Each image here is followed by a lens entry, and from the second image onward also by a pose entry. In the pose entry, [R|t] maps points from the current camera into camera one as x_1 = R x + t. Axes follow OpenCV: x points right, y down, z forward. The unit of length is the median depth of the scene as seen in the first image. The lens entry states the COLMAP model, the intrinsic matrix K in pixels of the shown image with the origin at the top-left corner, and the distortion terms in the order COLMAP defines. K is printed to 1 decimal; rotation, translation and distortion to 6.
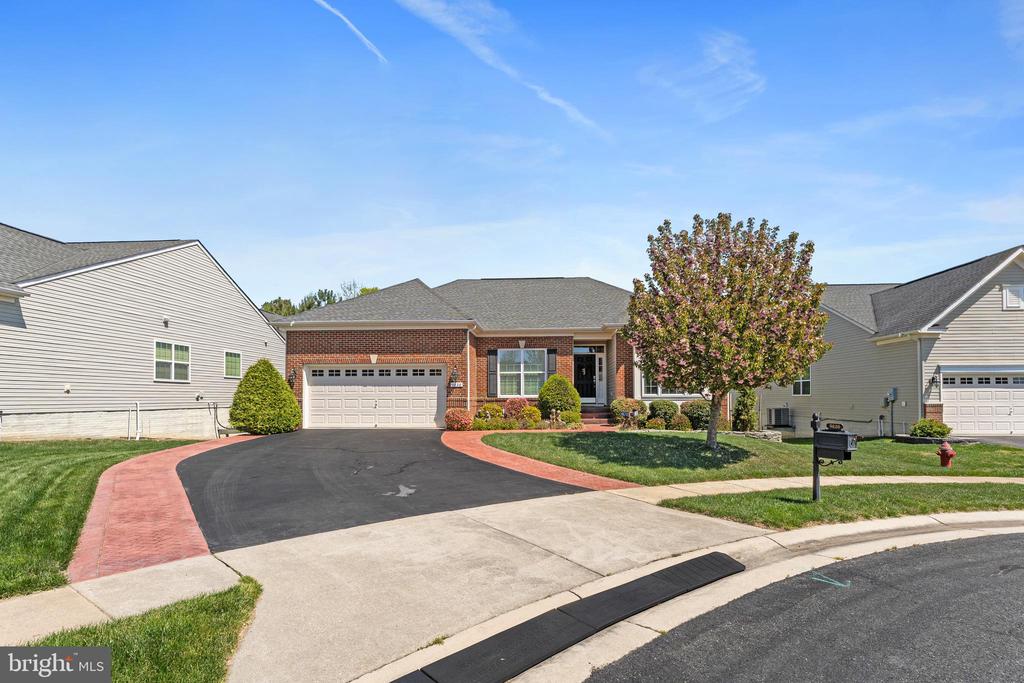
lens RADIAL K [[465.3, 0, 513.8], [0, 465.3, 396.3], [0, 0, 1]] dist [0.000170, -0.000092]
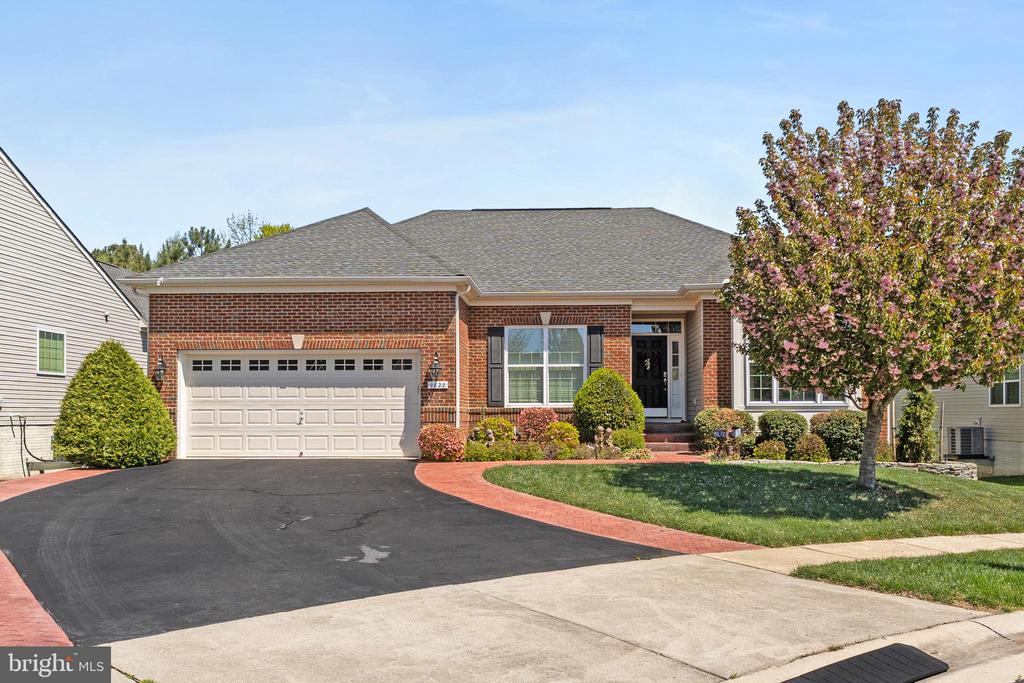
lens RADIAL K [[786.4, 0, 533.0], [0, 786.4, 409.9], [0, 0, 1]] dist [-0.001027, 0.003812]
pose [[0.999806, 0.000219, 0.019702, -0.020894], [-0.000203, 1.000000, -0.000796, 0.007660], [-0.019702, 0.000792, 0.999806, -0.009664]]
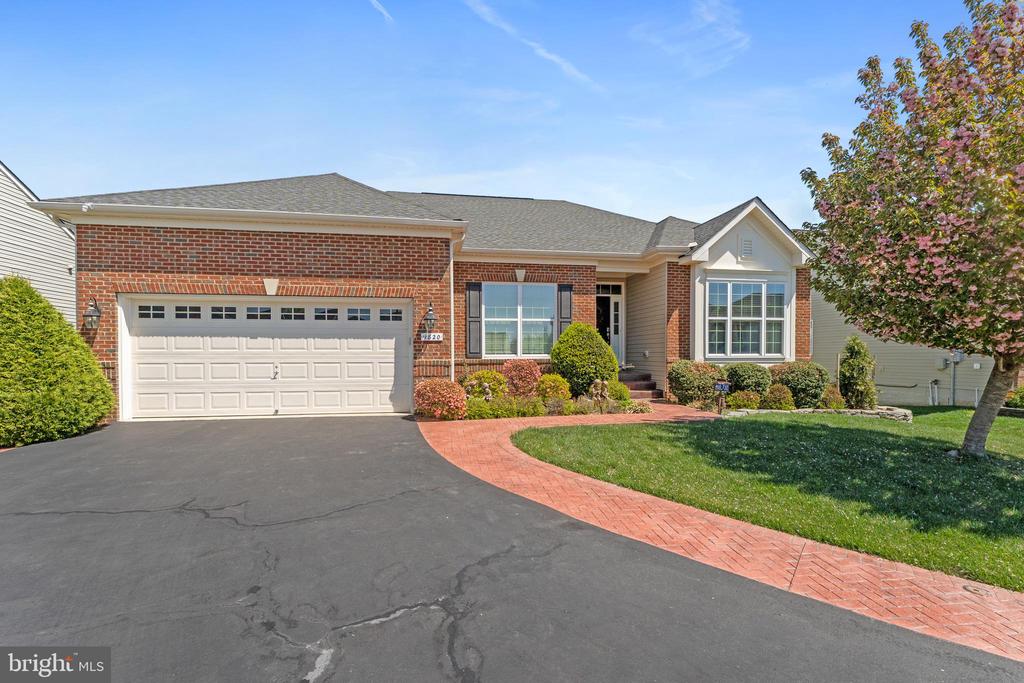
lens RADIAL K [[470.7, 0, 519.3], [0, 470.7, 366.3], [0, 0, 1]] dist [-0.001992, -0.000358]
pose [[0.974609, -0.004434, 0.223869, -0.147970], [-0.001675, 0.999631, 0.027094, -0.005047], [-0.223906, -0.026781, 0.974243, 0.418938]]
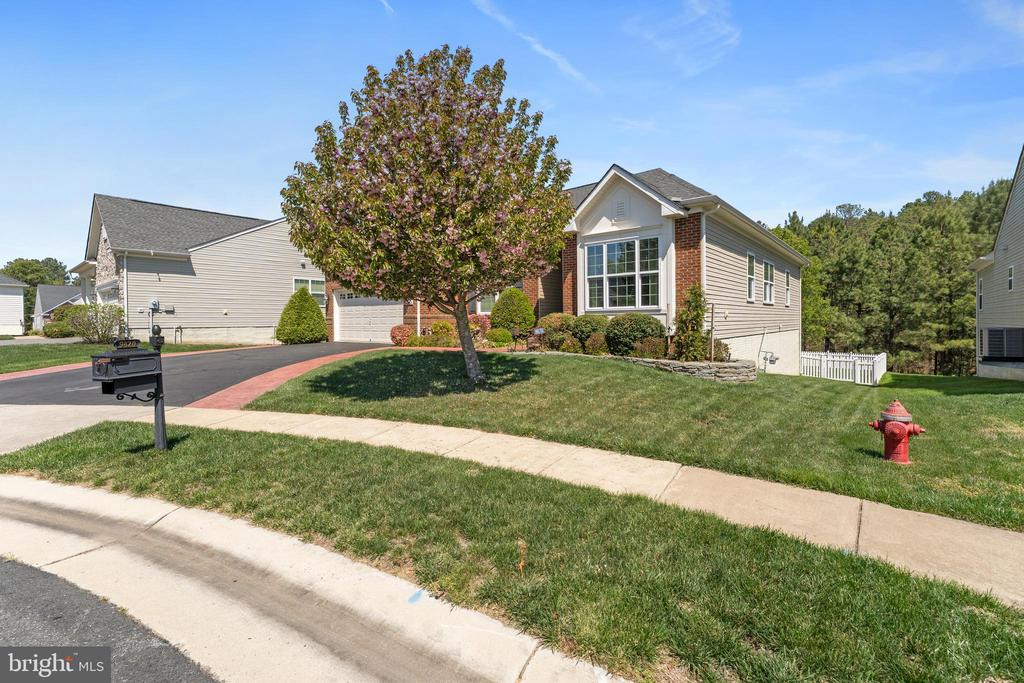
lens RADIAL K [[445.3, 0, 513.8], [0, 445.3, 324.8], [0, 0, 1]] dist [0.000459, 0.000018]
pose [[0.801228, 0.000074, -0.598360, 0.665943], [0.009938, 0.999860, 0.013430, 0.013844], [0.598277, -0.016707, 0.801115, 0.338478]]
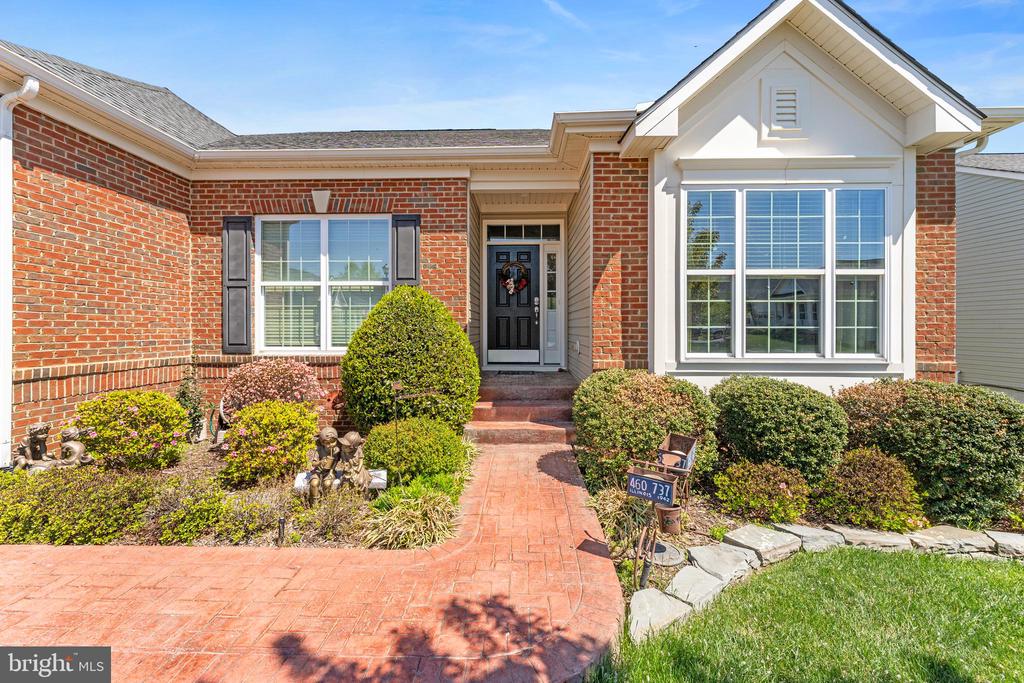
lens RADIAL K [[440.2, 0, 498.4], [0, 440.2, 331.9], [0, 0, 1]] dist [-0.000216, -0.000052]
pose [[0.999542, 0.003744, 0.030040, 0.159896], [-0.004174, 0.999890, 0.014242, -0.022972], [-0.029983, -0.014361, 0.999447, 0.764527]]
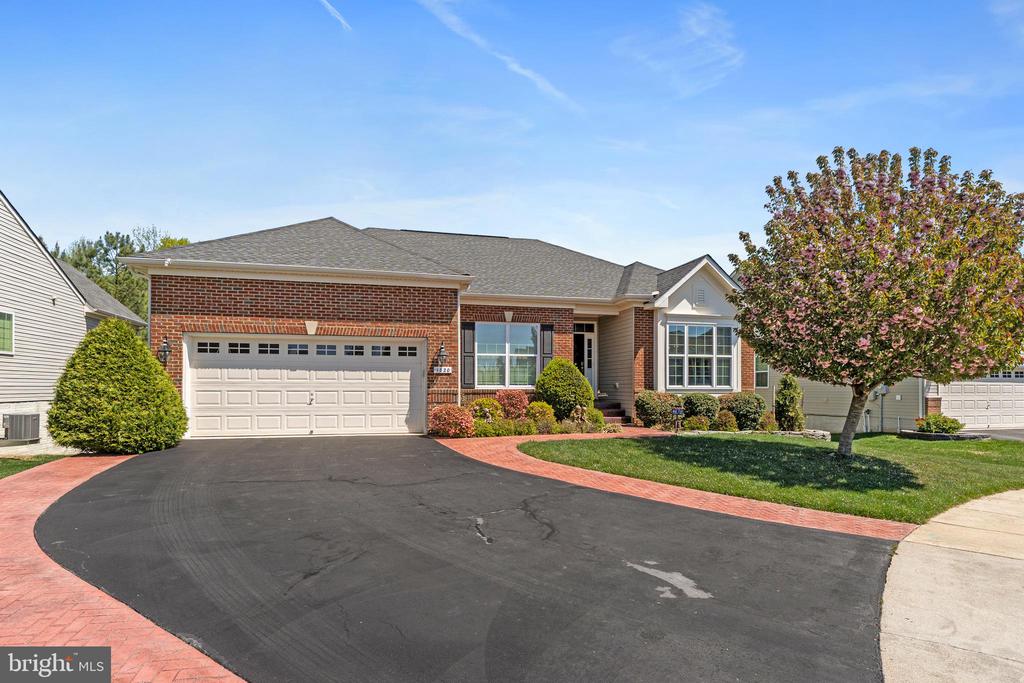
lens RADIAL K [[527.3, 0, 509.2], [0, 527.3, 389.9], [0, 0, 1]] dist [0.001394, 0.000075]
pose [[0.956370, 0.003647, 0.292135, -0.256054], [-0.005354, 0.999973, 0.005046, -0.000232], [-0.292109, -0.006390, 0.956364, 0.233393]]
